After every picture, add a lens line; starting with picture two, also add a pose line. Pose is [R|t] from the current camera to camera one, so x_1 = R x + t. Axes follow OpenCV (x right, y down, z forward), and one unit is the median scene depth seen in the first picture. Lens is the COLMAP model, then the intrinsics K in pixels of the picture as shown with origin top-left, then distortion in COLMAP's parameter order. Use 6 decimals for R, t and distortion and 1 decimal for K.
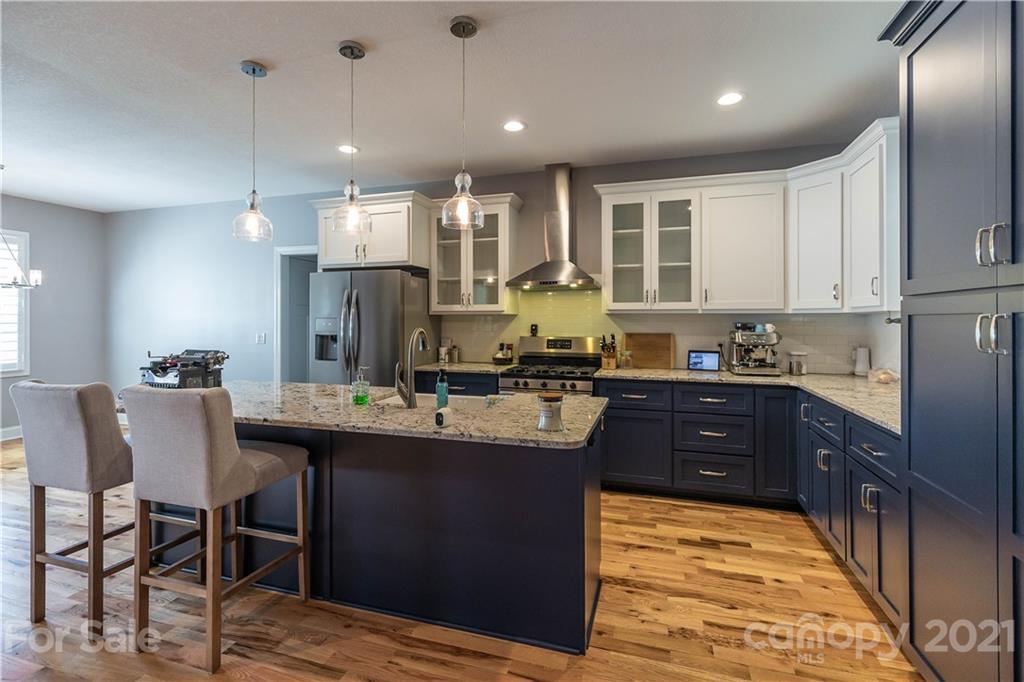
lens RADIAL K [[467.1, 0, 510.5], [0, 467.1, 312.3], [0, 0, 1]] dist [0.002174, 0.000142]
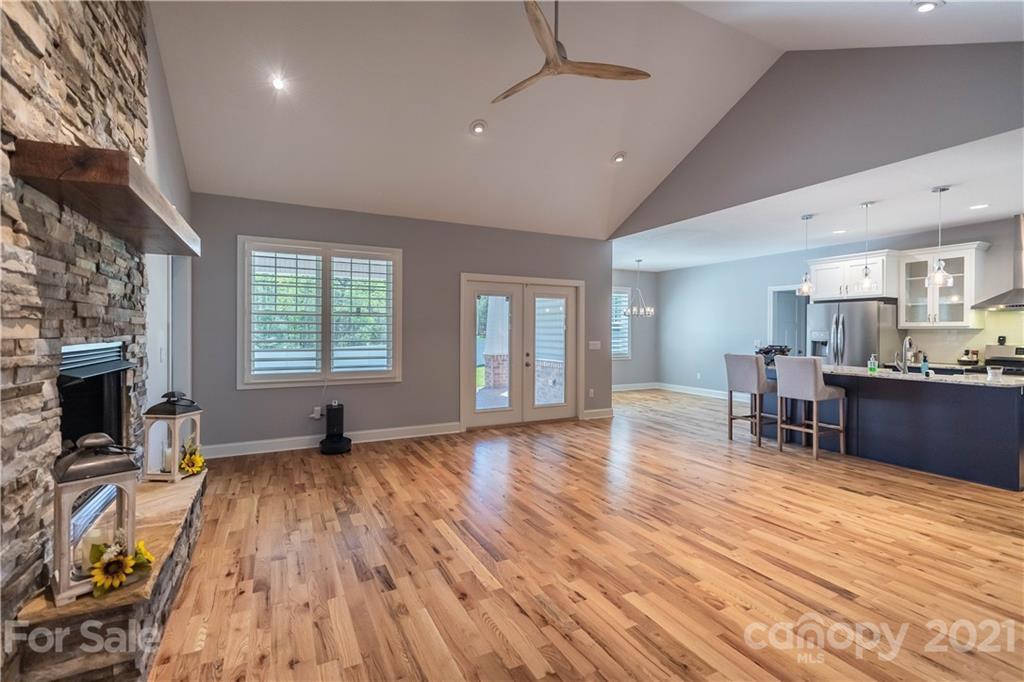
lens RADIAL K [[462.5, 0, 510.4], [0, 462.5, 337.6], [0, 0, 1]] dist [0.003064, 0.000441]
pose [[0.695259, 0.010573, -0.718681, 0.029353], [0.011608, 0.999596, 0.025936, -0.020340], [0.718665, -0.026375, 0.694856, -0.927904]]
